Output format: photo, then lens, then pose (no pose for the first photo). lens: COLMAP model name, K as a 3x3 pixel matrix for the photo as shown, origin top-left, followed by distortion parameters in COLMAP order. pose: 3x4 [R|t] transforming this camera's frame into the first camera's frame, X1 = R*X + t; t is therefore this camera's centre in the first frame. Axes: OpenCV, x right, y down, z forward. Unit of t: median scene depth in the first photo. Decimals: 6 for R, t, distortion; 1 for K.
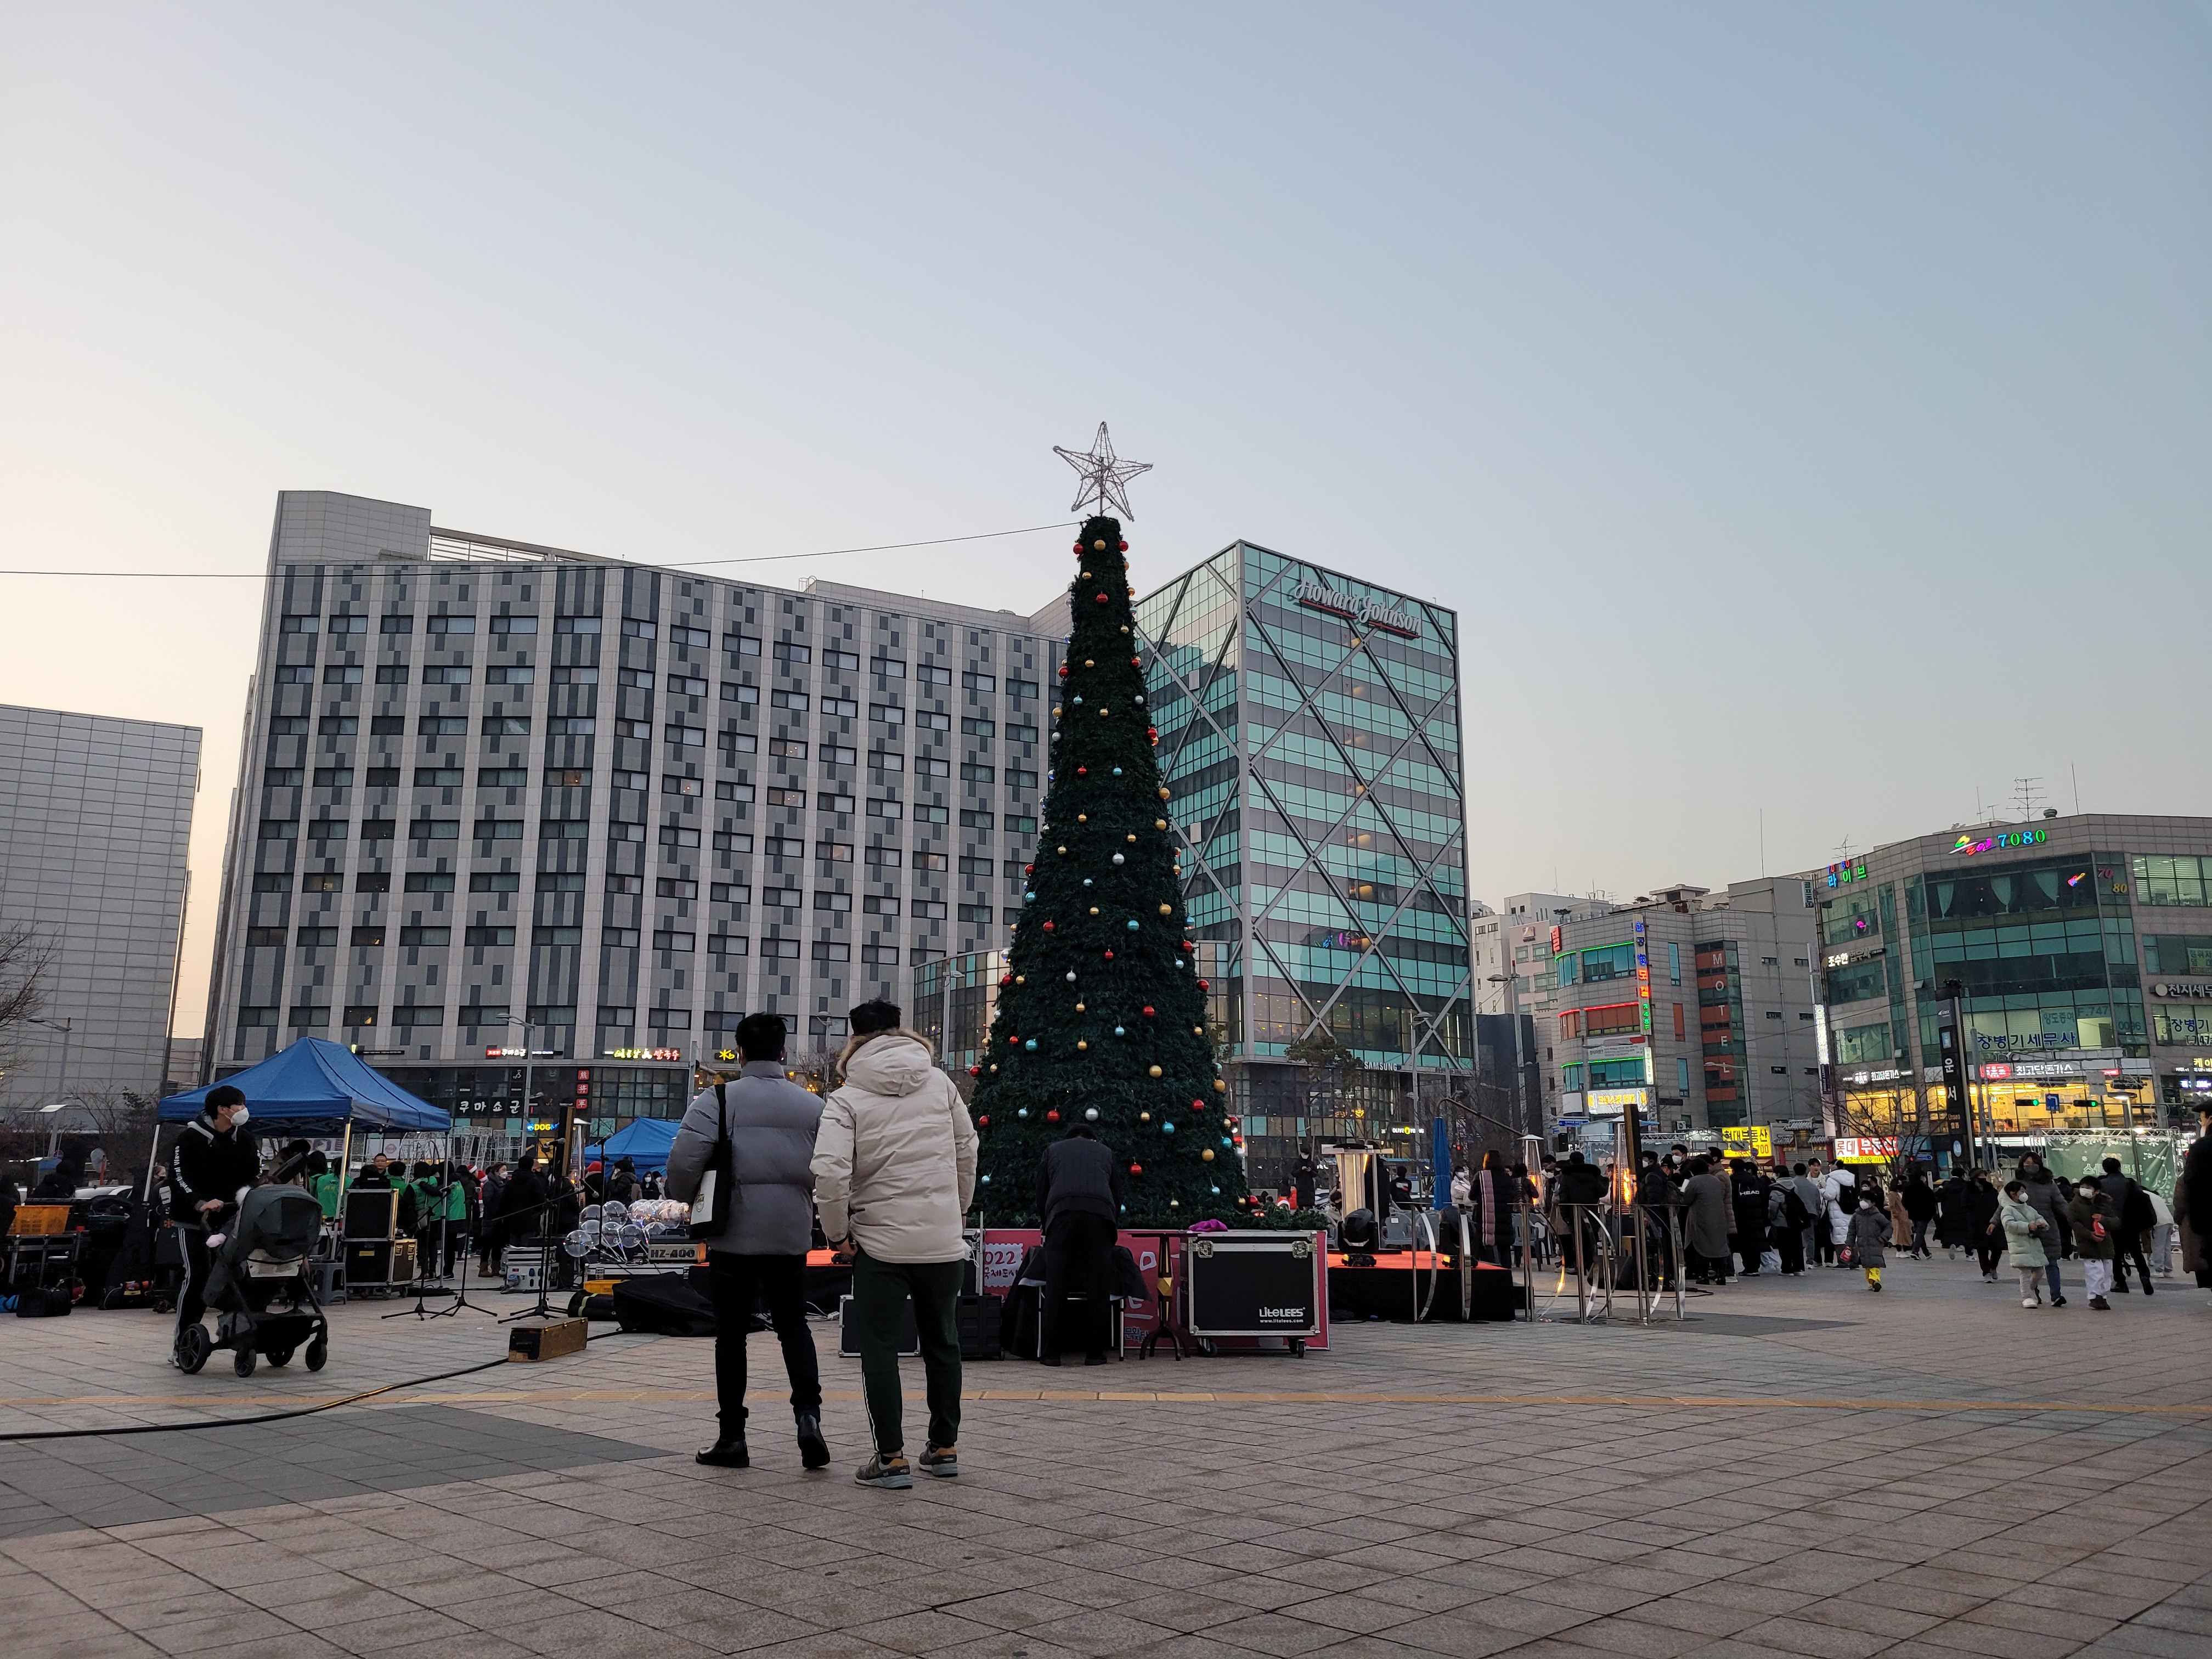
lens RADIAL K [[1630.0, 0, 1097.8], [0, 1630.0, 832.8], [0, 0, 1]] dist [0.069519, -0.064587]
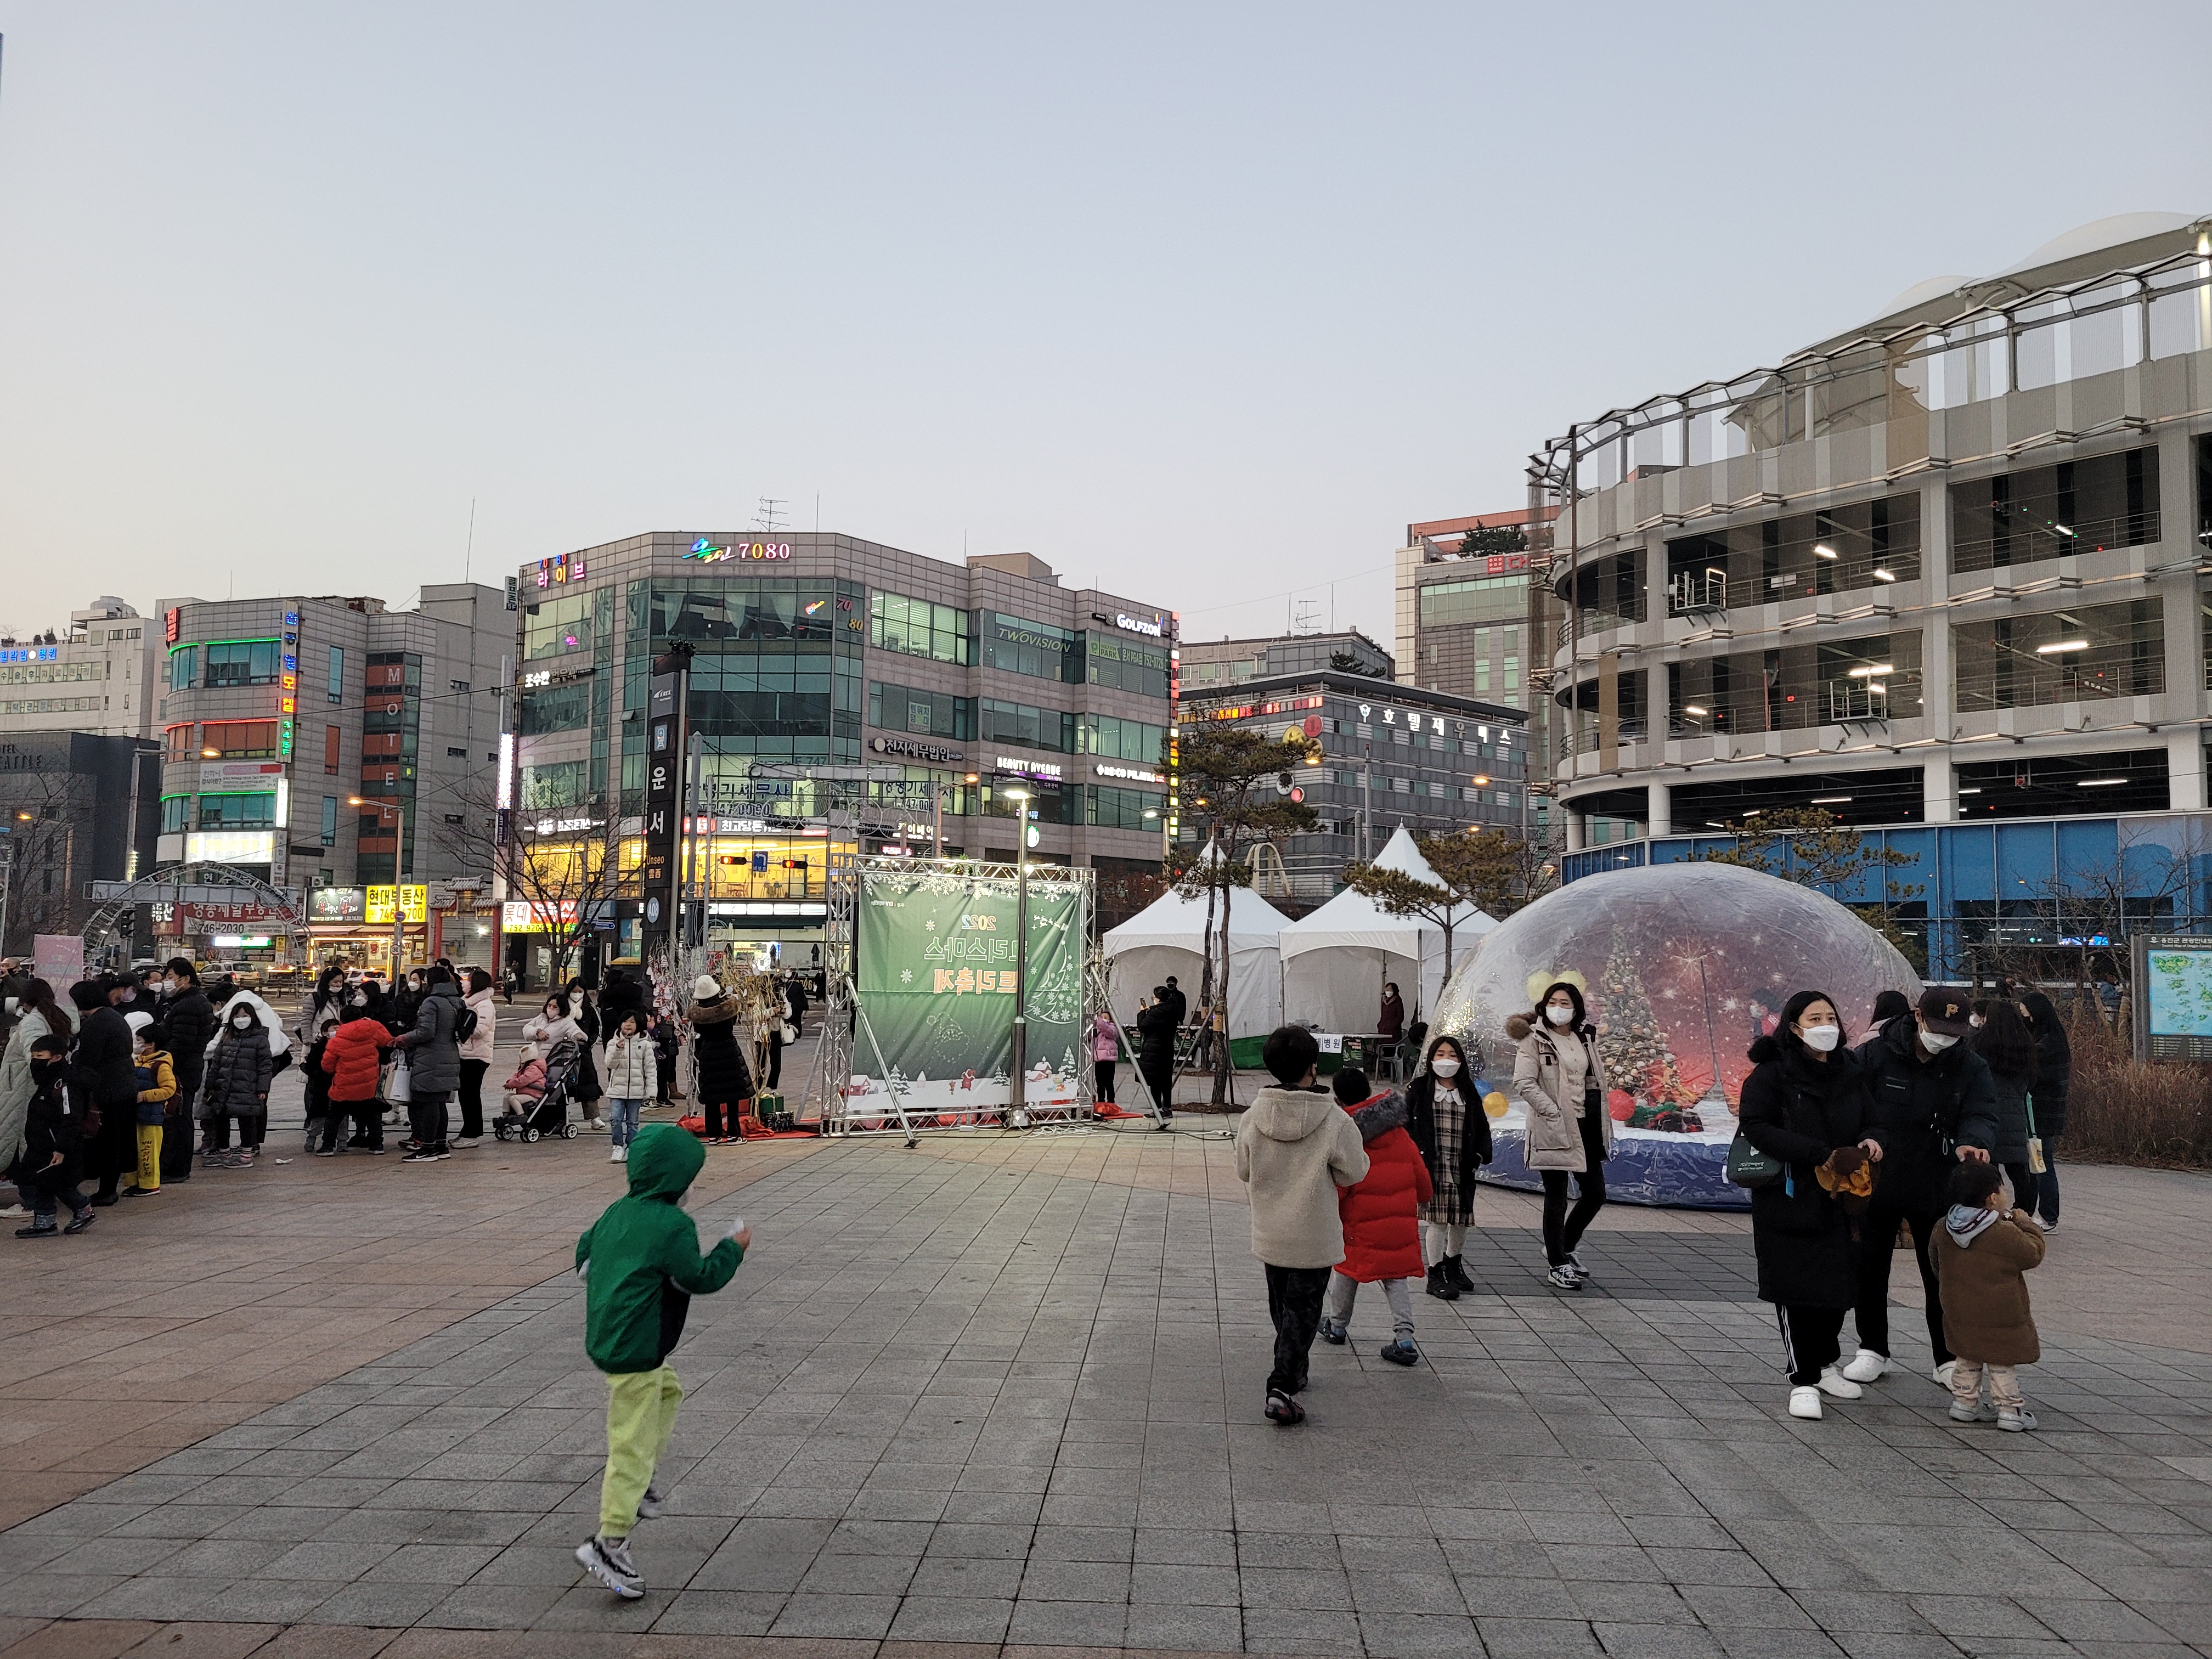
lens RADIAL K [[1630.0, 0, 1097.8], [0, 1630.0, 832.8], [0, 0, 1]] dist [0.069519, -0.064587]
pose [[0.734524, 0.059431, 0.675975, 0.121717], [-0.151800, 0.985303, 0.078321, 0.048156], [-0.661386, -0.160142, 0.732751, 0.240466]]
